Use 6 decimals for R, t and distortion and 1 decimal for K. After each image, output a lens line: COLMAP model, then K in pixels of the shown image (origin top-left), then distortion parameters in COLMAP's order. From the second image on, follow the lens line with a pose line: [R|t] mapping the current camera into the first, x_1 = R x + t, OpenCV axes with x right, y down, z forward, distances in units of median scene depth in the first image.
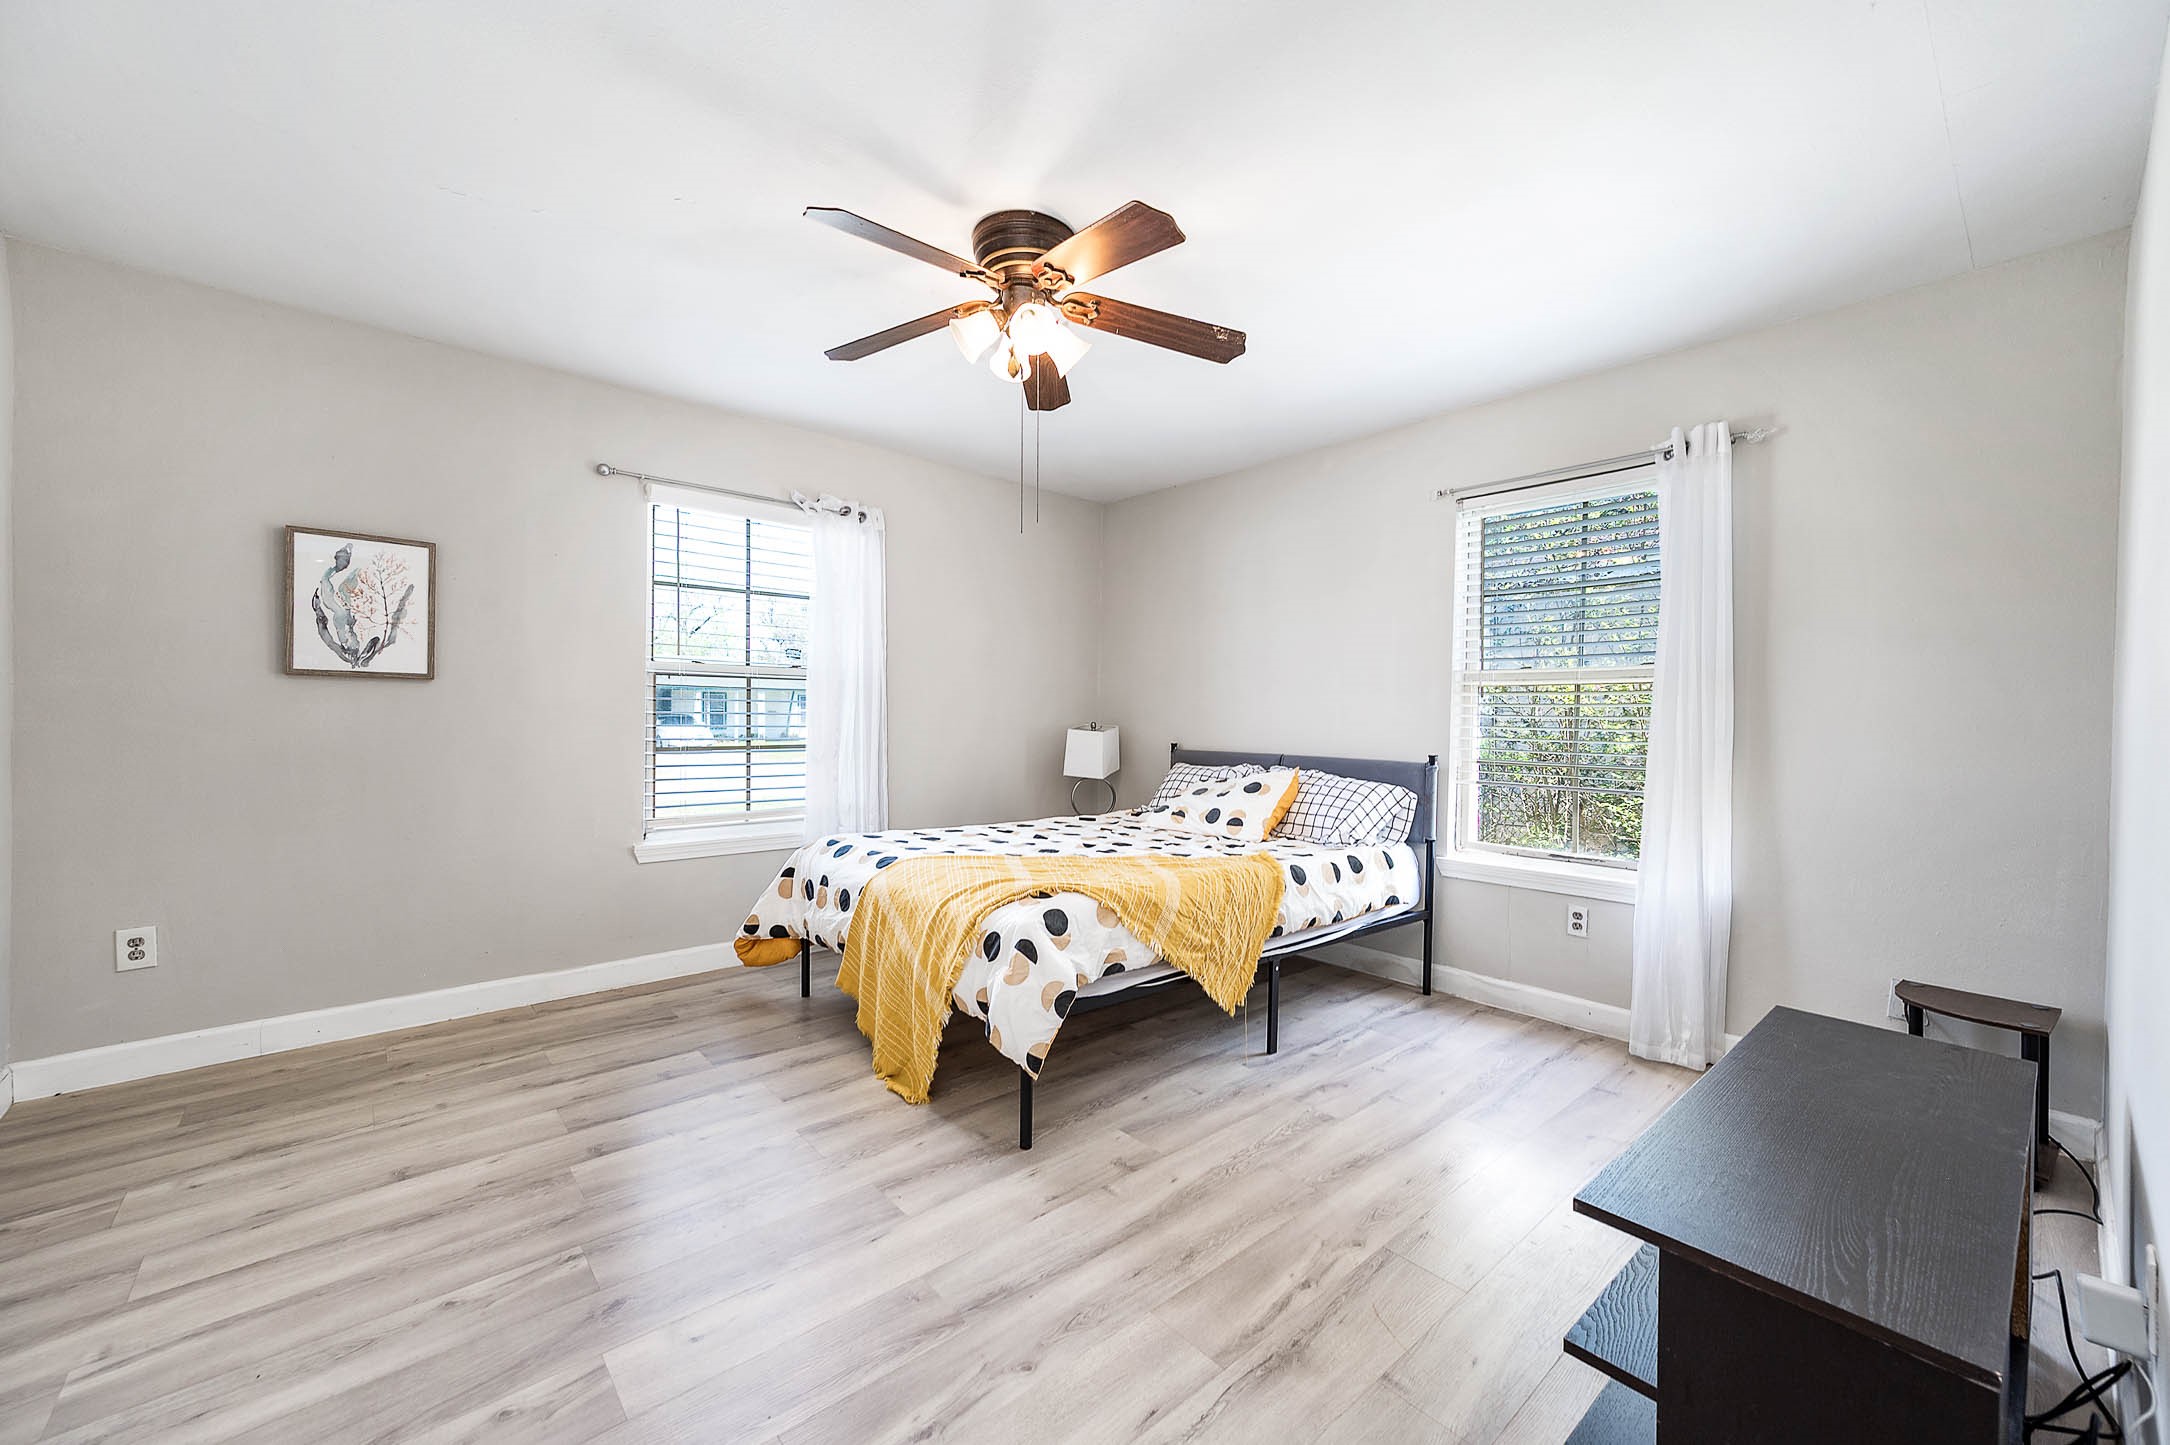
lens RADIAL K [[843.3, 0, 1086.7], [0, 843.3, 718.8], [0, 0, 1]] dist [0.009150, 0.000407]
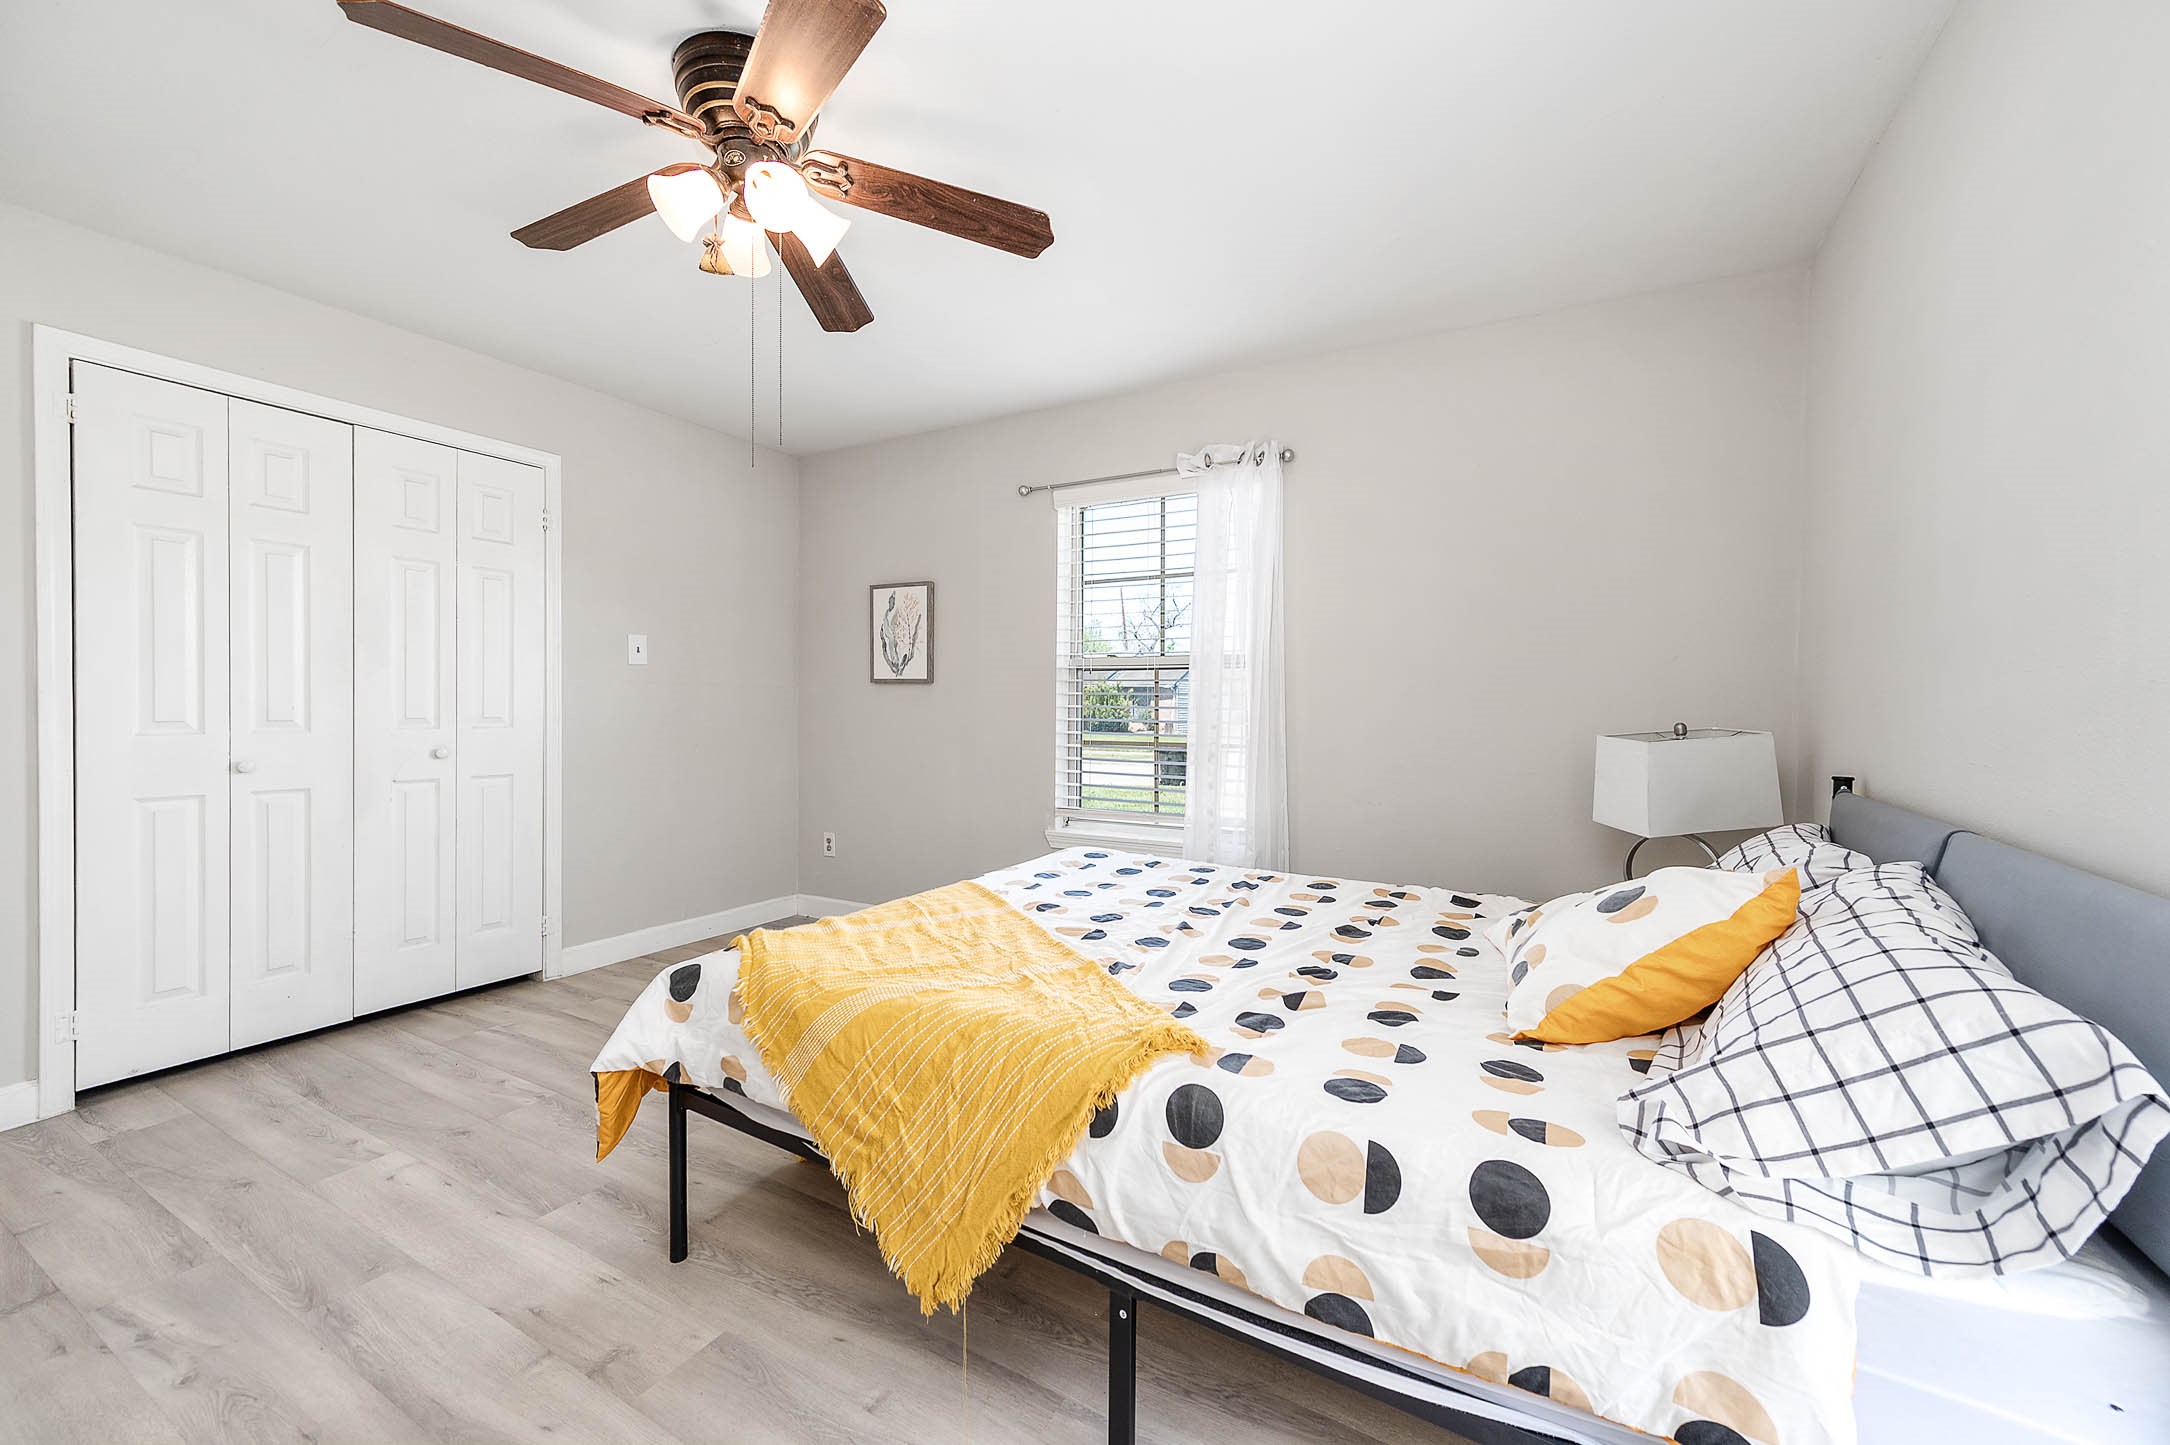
lens RADIAL K [[843.3, 0, 1085.6], [0, 843.3, 712.9], [0, 0, 1]] dist [0.009150, 0.000407]
pose [[0.333776, 0.002035, -0.942650, 0.604629], [-0.007058, 0.999975, -0.000341, 0.000264], [0.942626, 0.006767, 0.333782, 0.830717]]
